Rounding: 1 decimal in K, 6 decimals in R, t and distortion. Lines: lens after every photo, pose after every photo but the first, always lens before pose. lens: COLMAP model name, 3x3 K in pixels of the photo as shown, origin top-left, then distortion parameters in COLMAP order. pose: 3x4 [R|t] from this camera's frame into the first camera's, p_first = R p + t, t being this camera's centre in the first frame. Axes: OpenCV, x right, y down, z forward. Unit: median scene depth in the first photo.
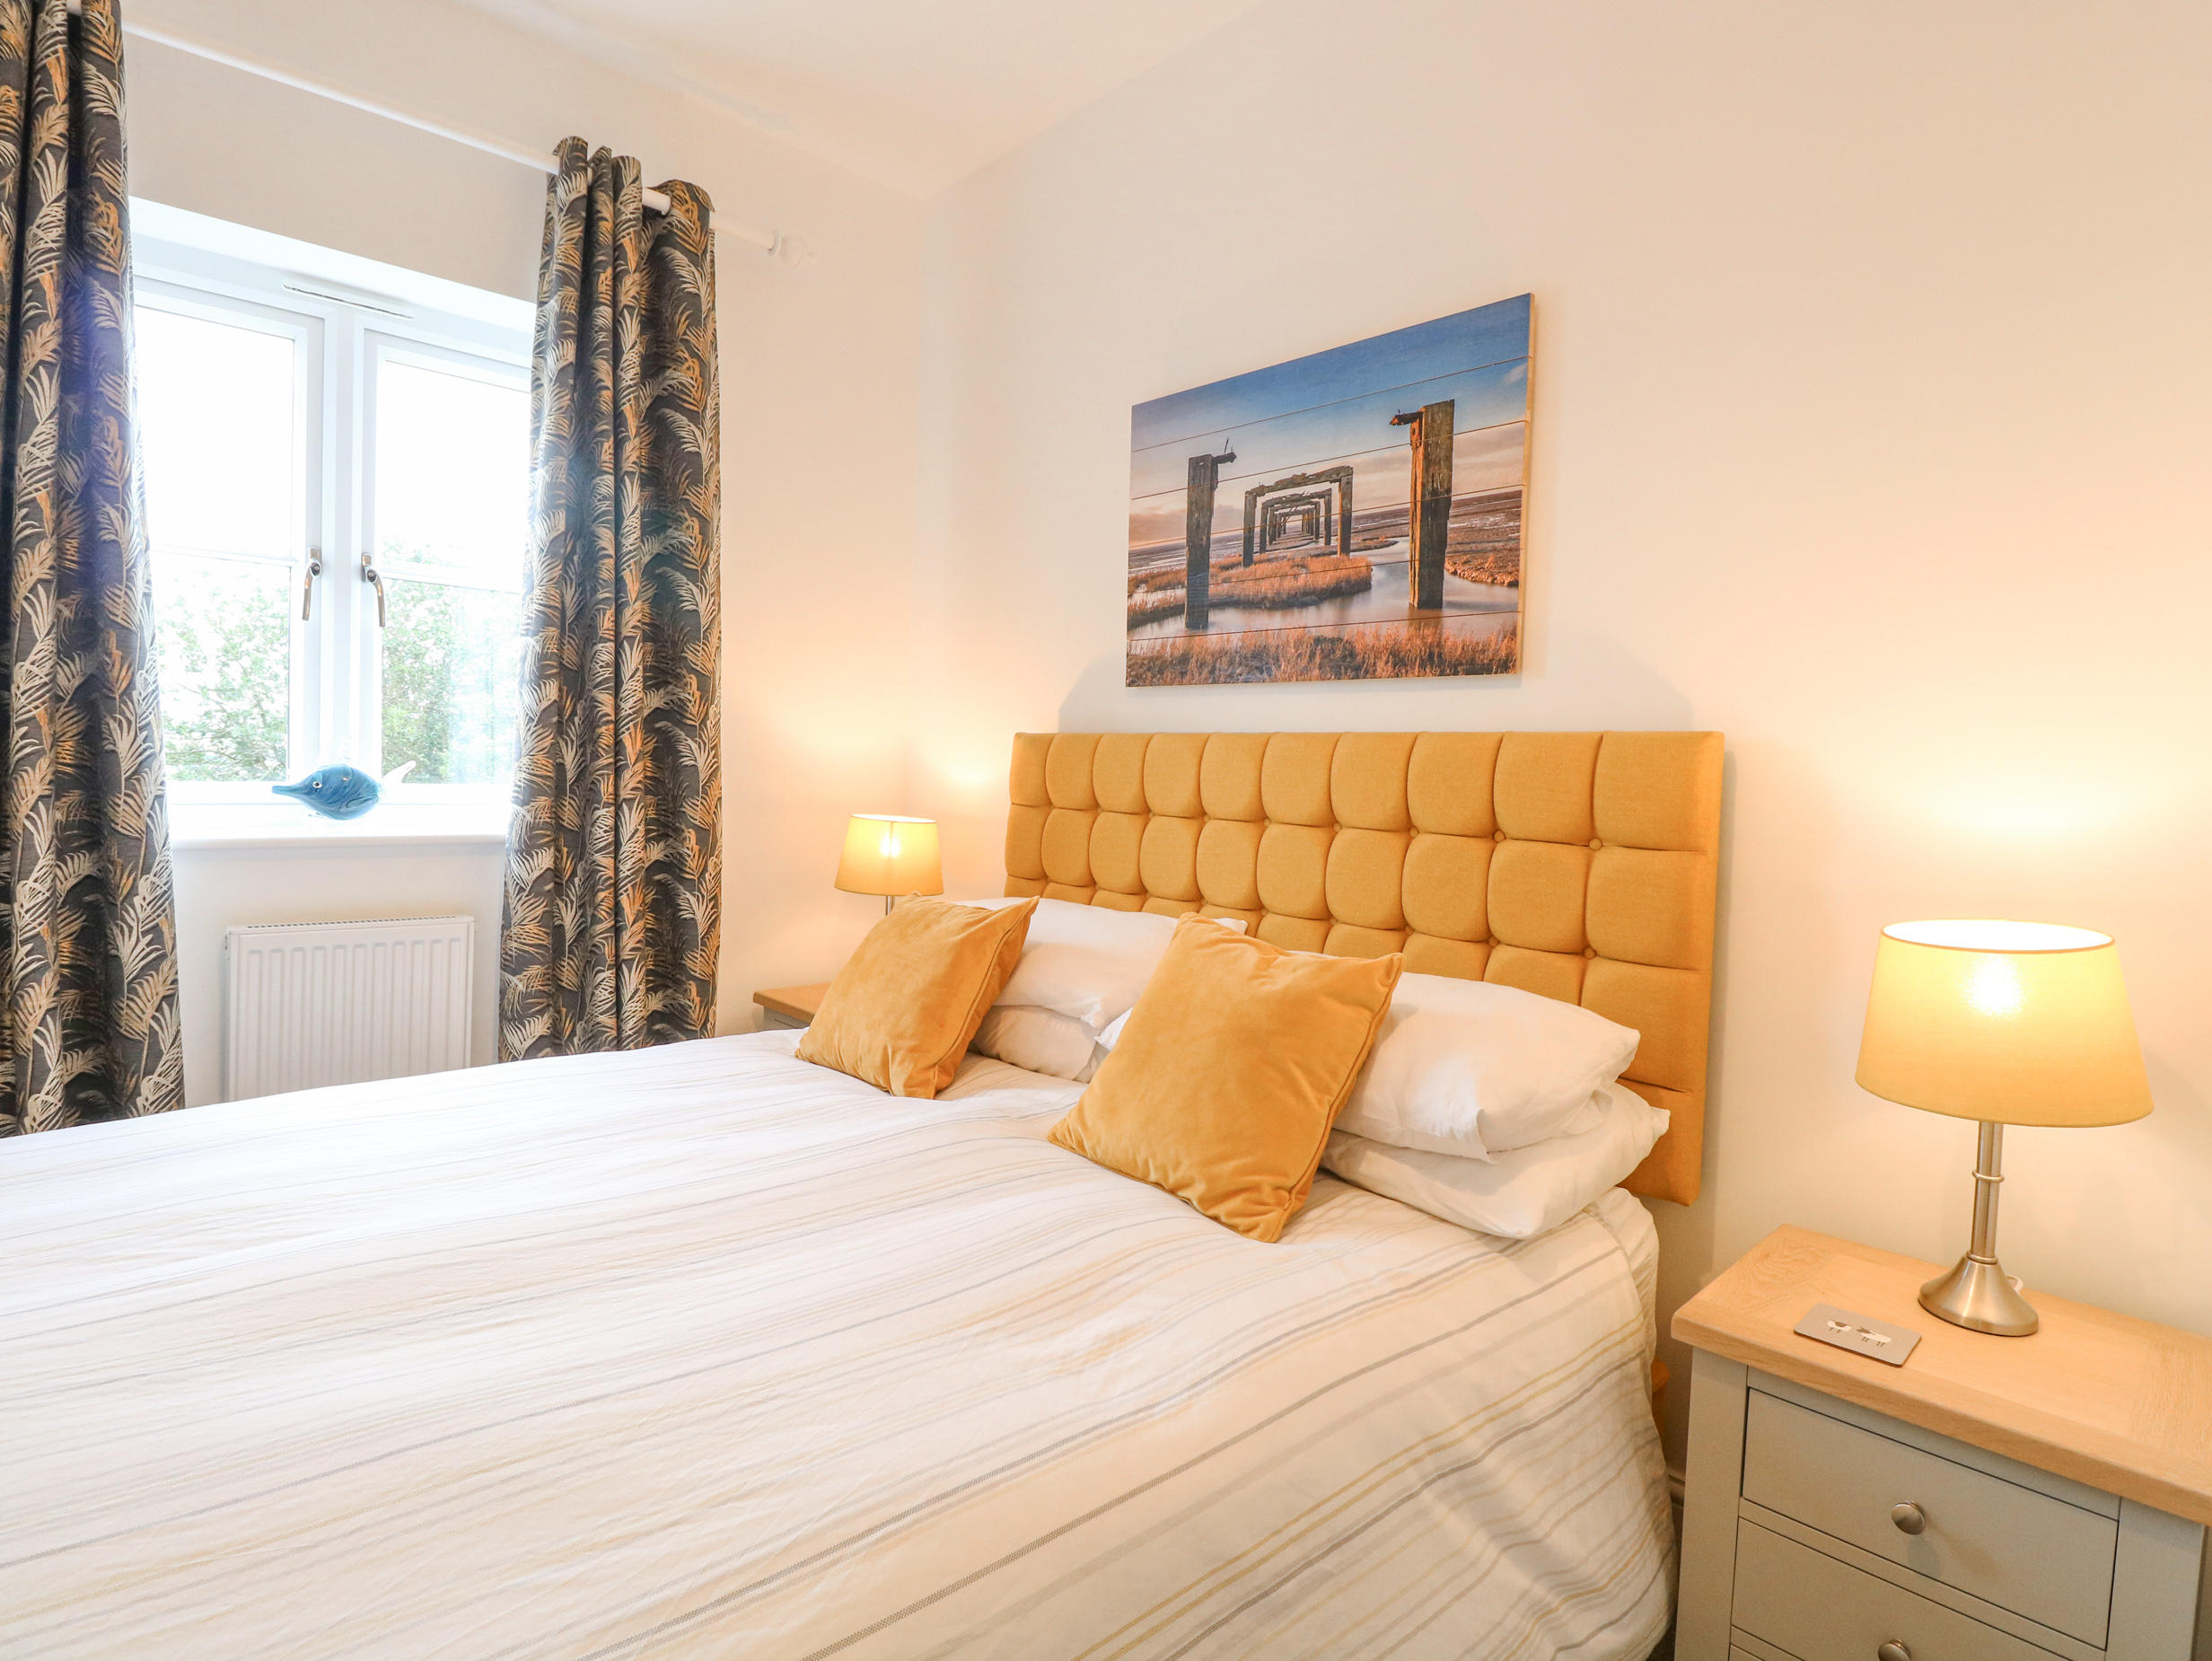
lens RADIAL K [[1210.3, 0, 1126.9], [0, 1210.3, 819.3], [0, 0, 1]] dist [-0.004557, -0.011826]
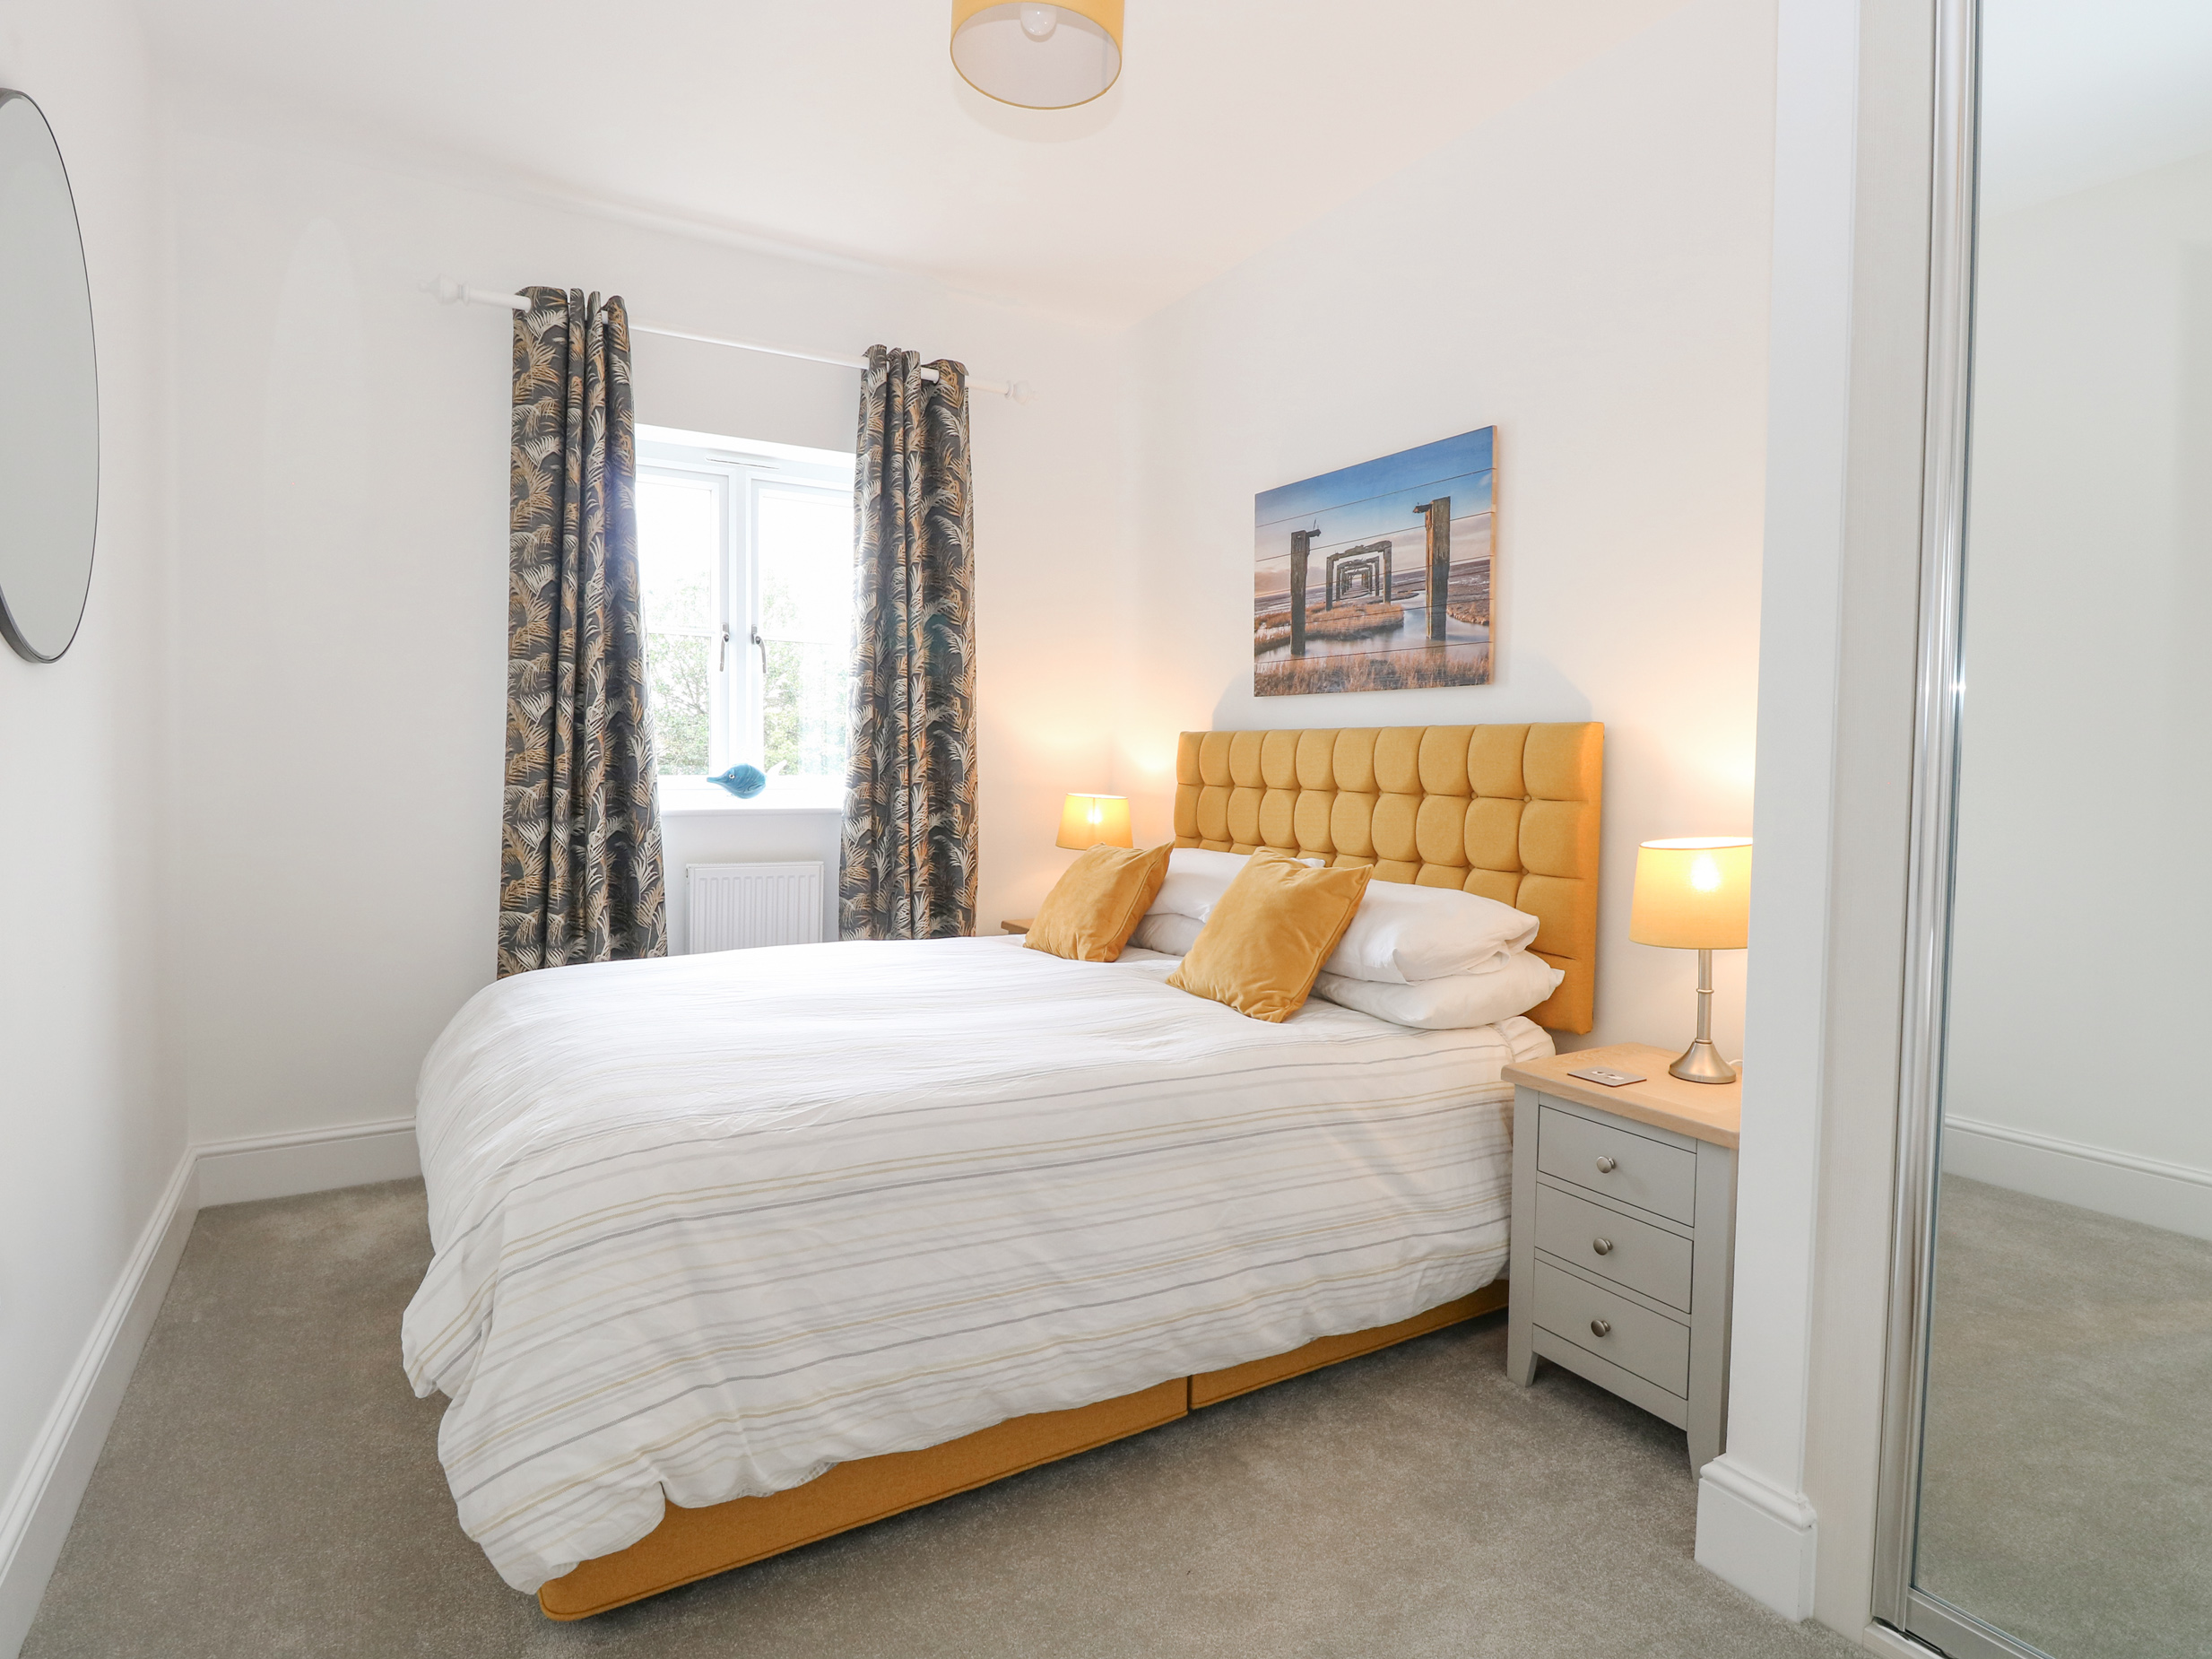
lens RADIAL K [[1210.3, 0, 1103.0], [0, 1210.3, 828.9], [0, 0, 1]] dist [-0.004557, -0.011826]
pose [[0.973773, -0.006791, -0.227422, 0.162452], [0.009562, 0.999893, 0.011085, 0.027452], [0.227323, -0.012969, 0.973733, -0.436628]]
